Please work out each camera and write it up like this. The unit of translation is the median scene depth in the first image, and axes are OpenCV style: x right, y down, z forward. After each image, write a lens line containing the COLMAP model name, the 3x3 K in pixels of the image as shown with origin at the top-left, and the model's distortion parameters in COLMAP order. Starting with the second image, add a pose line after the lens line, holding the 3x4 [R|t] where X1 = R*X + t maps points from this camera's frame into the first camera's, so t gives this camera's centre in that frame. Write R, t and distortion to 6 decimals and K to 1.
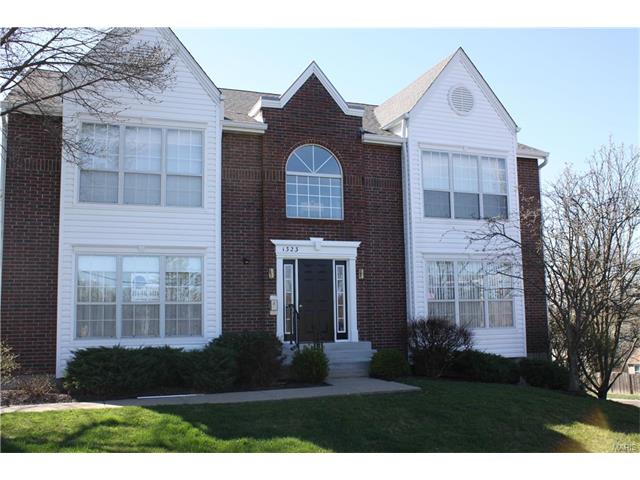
lens RADIAL K [[652.8, 0, 319.9], [0, 652.8, 240.5], [0, 0, 1]] dist [-0.088748, 0.000000]
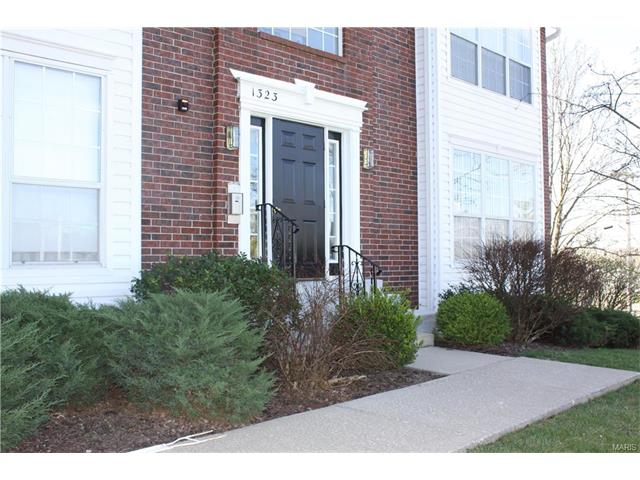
lens RADIAL K [[652.8, 0, 320.7], [0, 652.8, 239.7], [0, 0, 1]] dist [-0.088748, 0.000000]
pose [[0.904403, 0.032003, 0.425477, -0.217283], [-0.072778, 0.994141, 0.079924, 0.081896], [-0.420426, -0.103249, 0.901433, 0.531115]]
